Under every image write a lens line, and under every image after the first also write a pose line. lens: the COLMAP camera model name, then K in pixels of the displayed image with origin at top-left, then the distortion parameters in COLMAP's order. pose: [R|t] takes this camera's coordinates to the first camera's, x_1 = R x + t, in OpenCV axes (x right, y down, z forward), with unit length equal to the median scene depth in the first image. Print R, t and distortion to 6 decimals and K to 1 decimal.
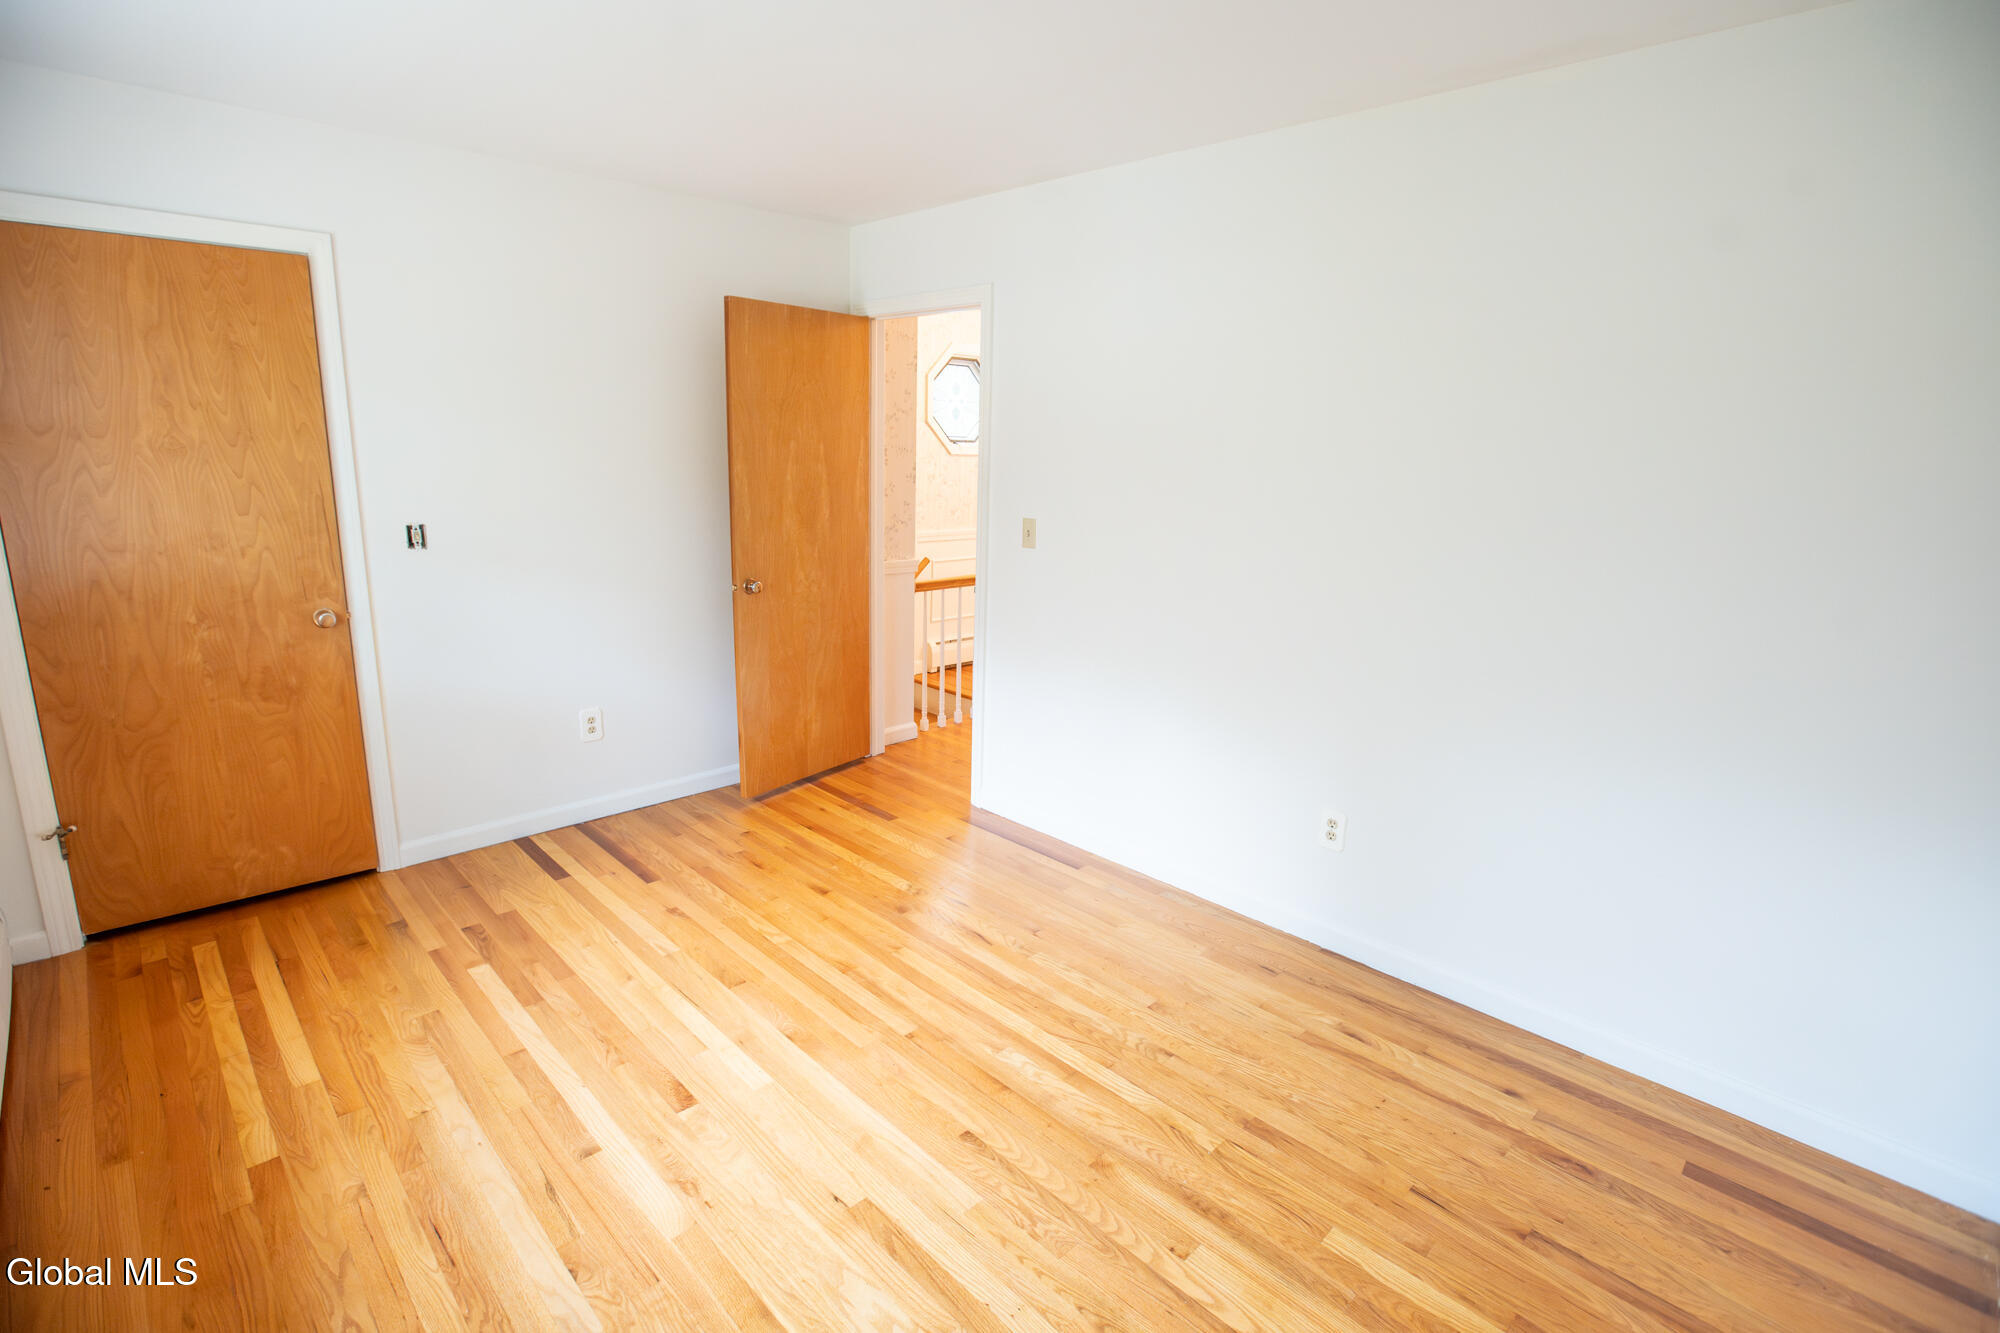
lens RADIAL K [[908.4, 0, 1000.0], [0, 908.4, 666.5], [0, 0, 1]] dist [-0.025780, 0.000894]
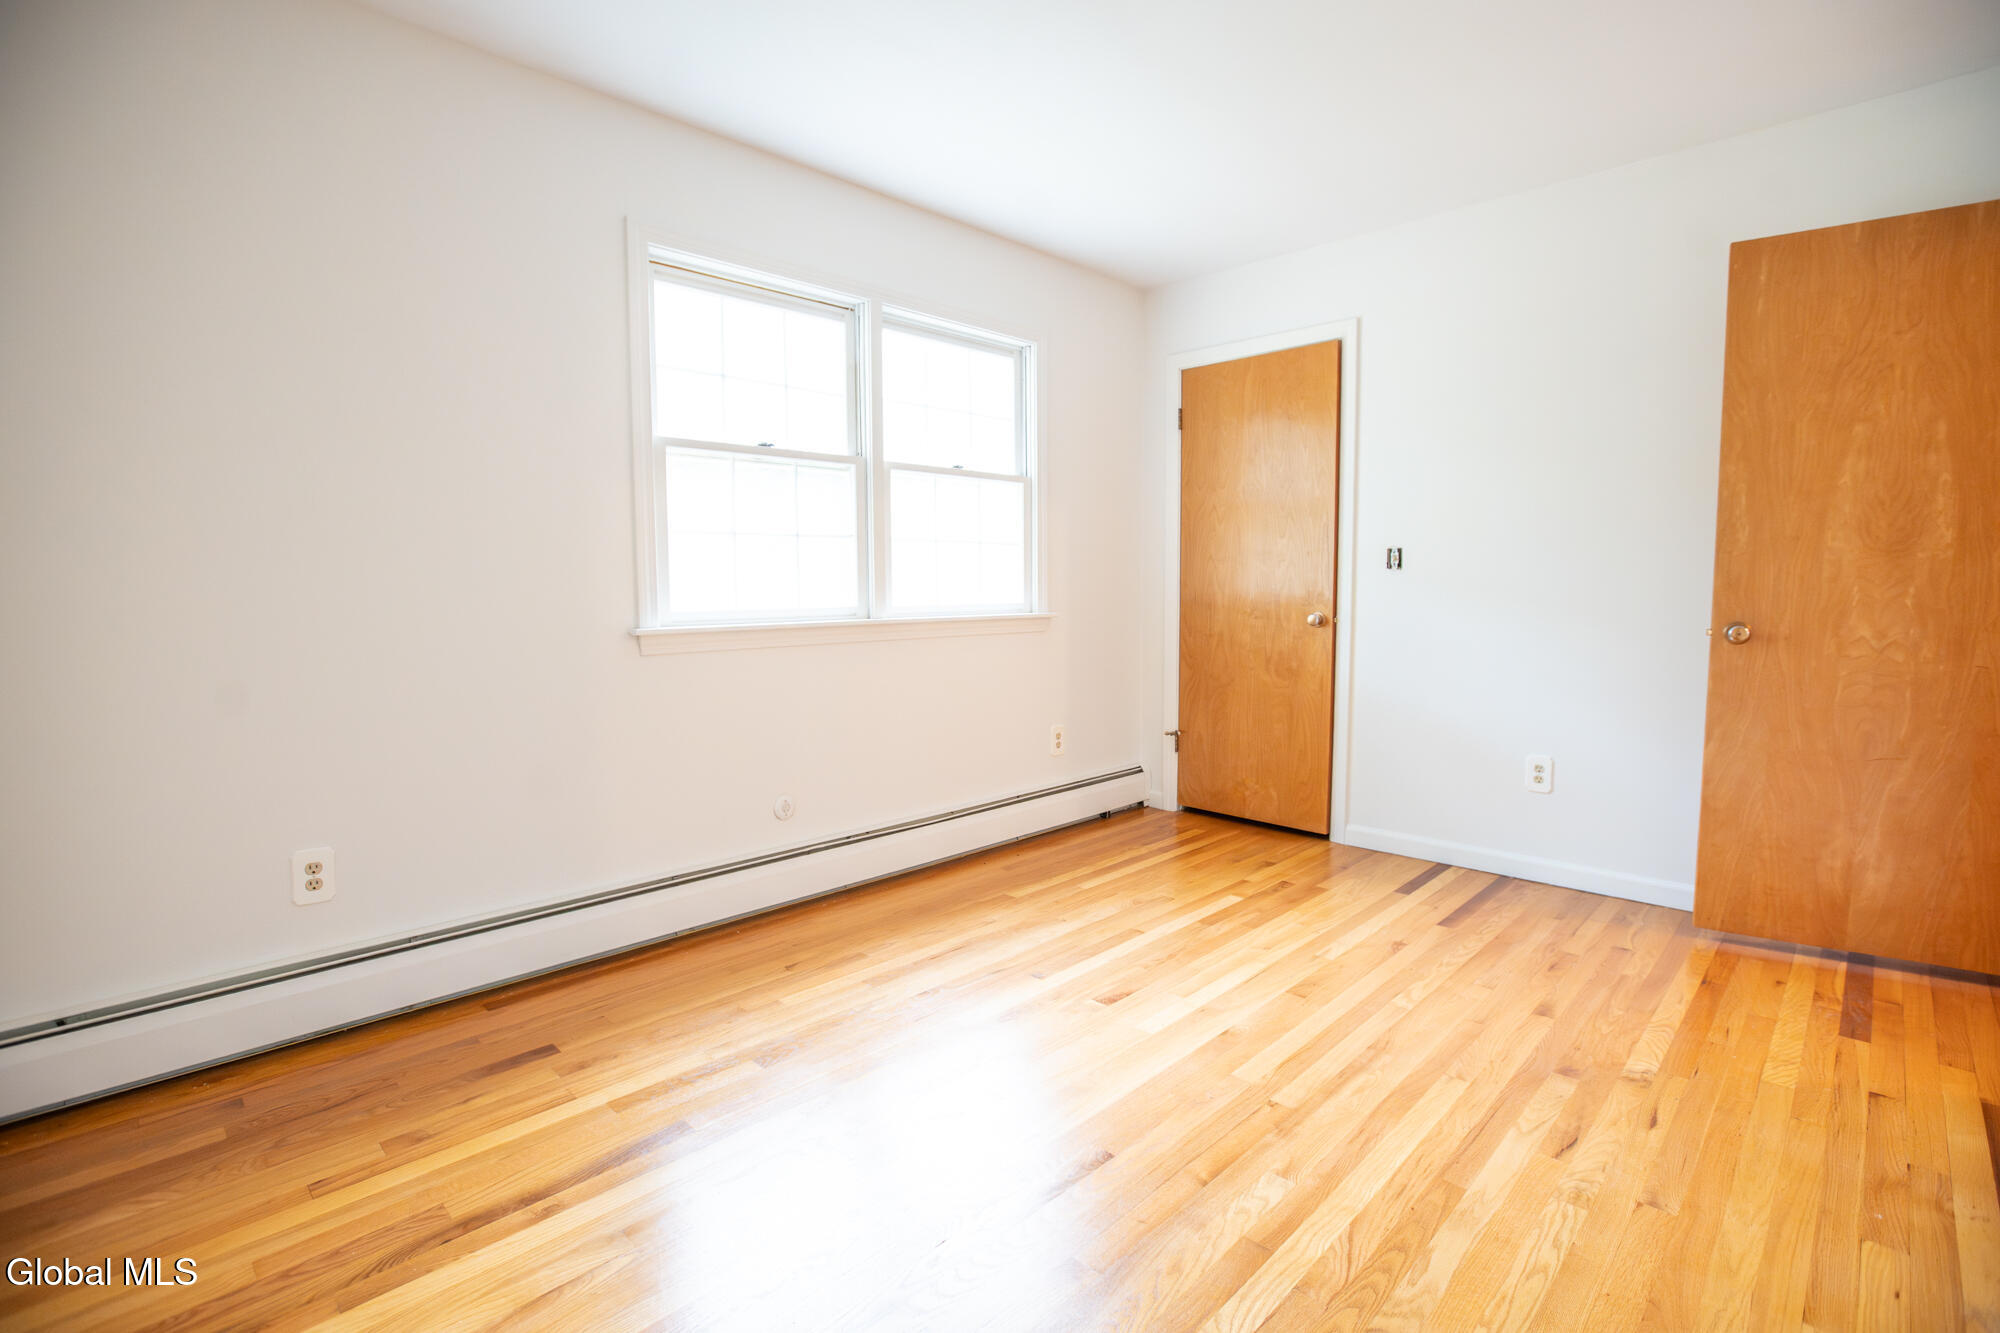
lens RADIAL K [[882.4, 0, 1000.0], [0, 882.4, 666.5], [0, 0, 1]] dist [-0.055520, 0.021251]
pose [[0.069689, 0.081432, -0.994240, 0.460550], [-0.225985, 0.972041, 0.063773, 0.033808], [0.971635, 0.220239, 0.086143, 0.475837]]
